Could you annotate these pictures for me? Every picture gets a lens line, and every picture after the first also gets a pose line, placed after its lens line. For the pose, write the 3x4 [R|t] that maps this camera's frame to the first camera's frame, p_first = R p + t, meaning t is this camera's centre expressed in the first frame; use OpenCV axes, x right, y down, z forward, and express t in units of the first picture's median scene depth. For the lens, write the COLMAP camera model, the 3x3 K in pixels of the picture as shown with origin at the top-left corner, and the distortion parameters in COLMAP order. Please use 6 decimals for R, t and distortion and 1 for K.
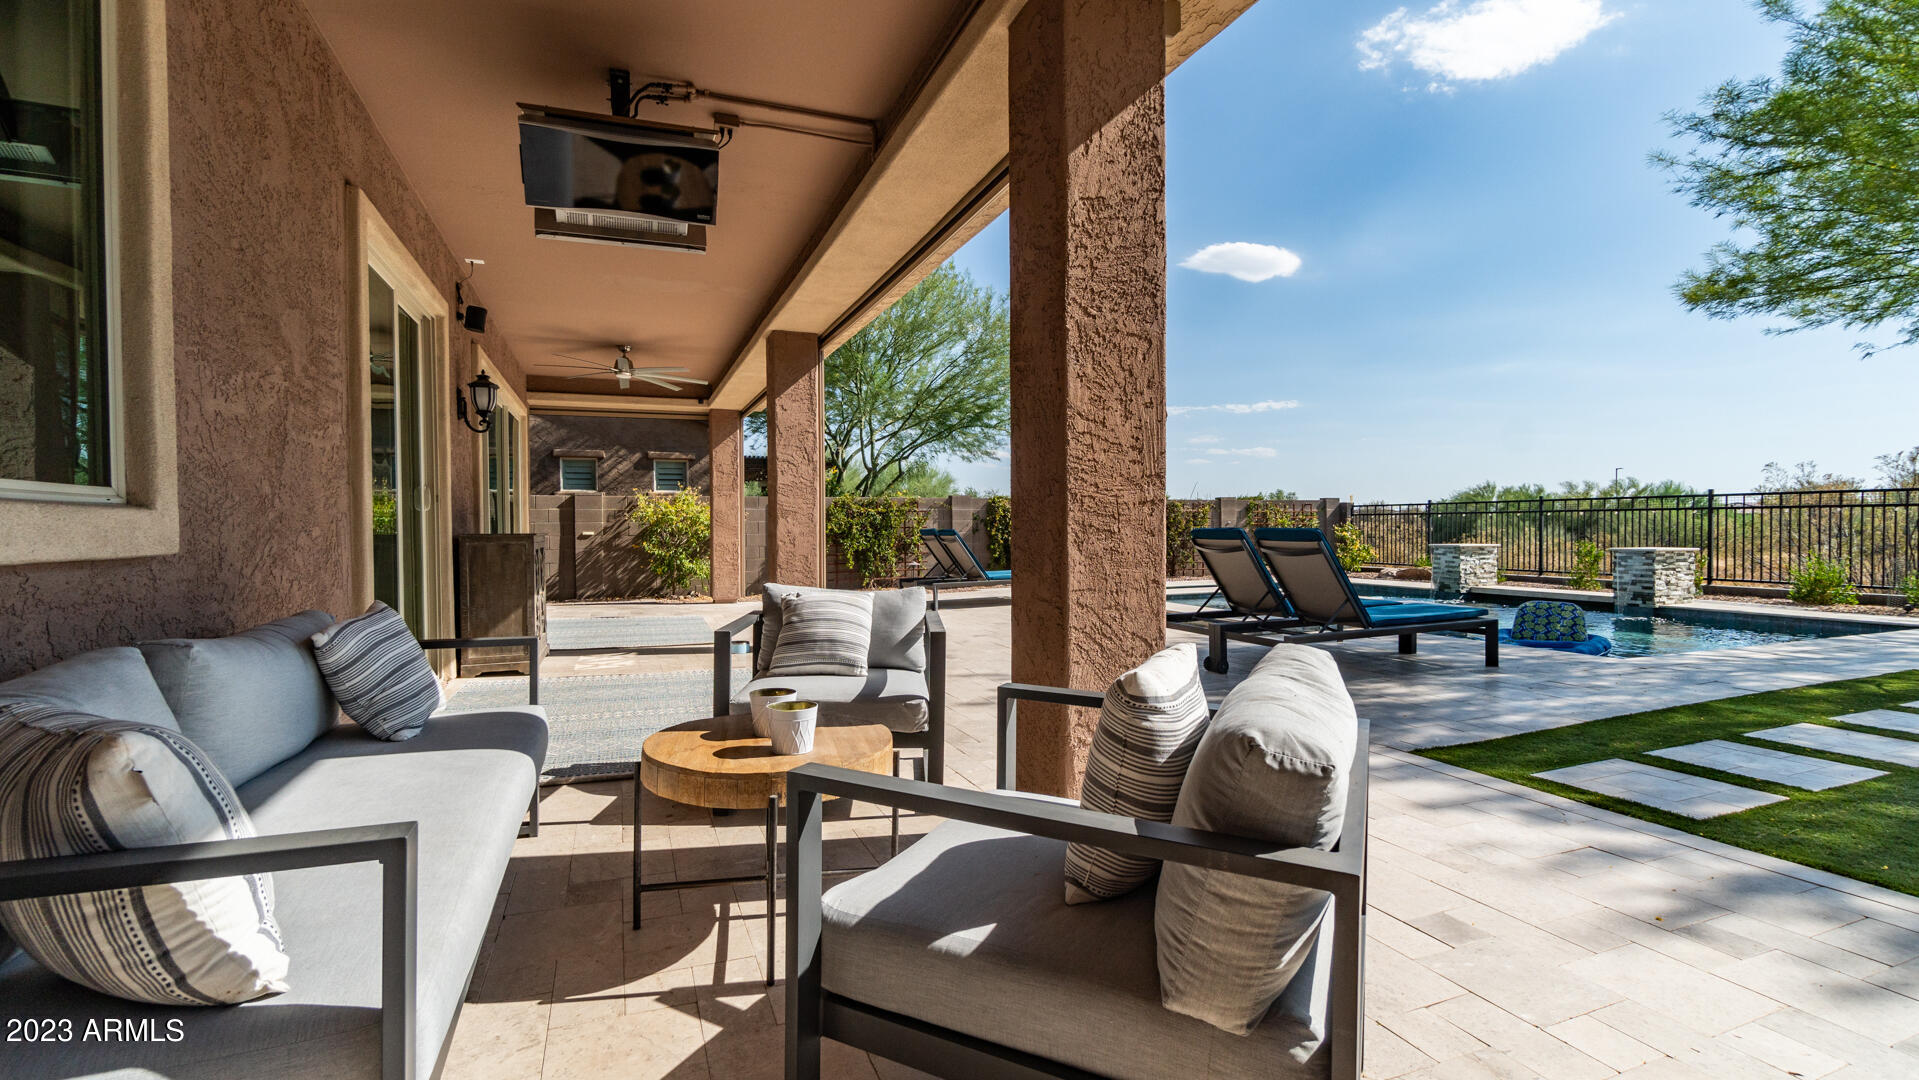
lens RADIAL K [[815.7, 0, 963.2], [0, 815.7, 540.1], [0, 0, 1]] dist [0.000731, -0.000068]
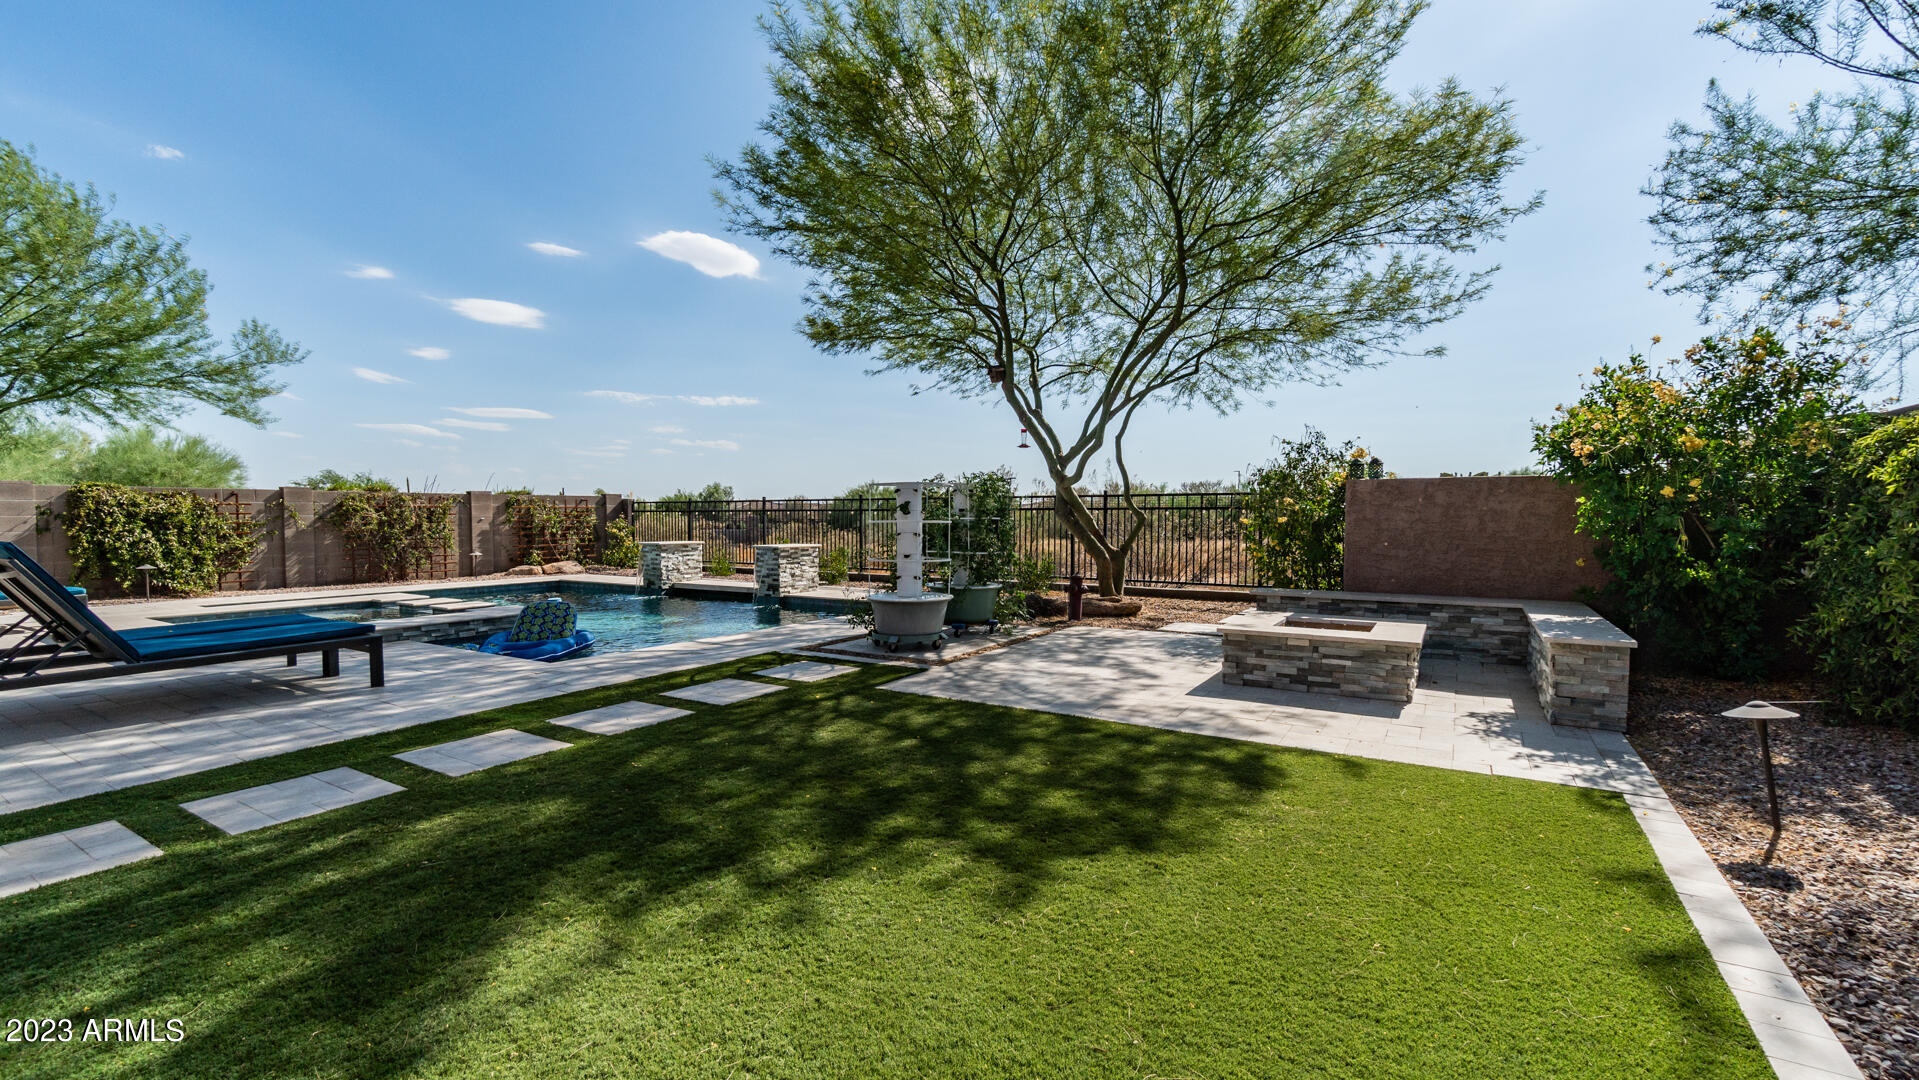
lens RADIAL K [[815.7, 0, 968.6], [0, 815.7, 541.5], [0, 0, 1]] dist [0.000731, -0.000068]
pose [[0.804589, -0.011107, 0.593728, 0.227254], [0.003970, 0.999903, 0.013325, -0.006828], [-0.593819, -0.008364, 0.804555, -0.061890]]
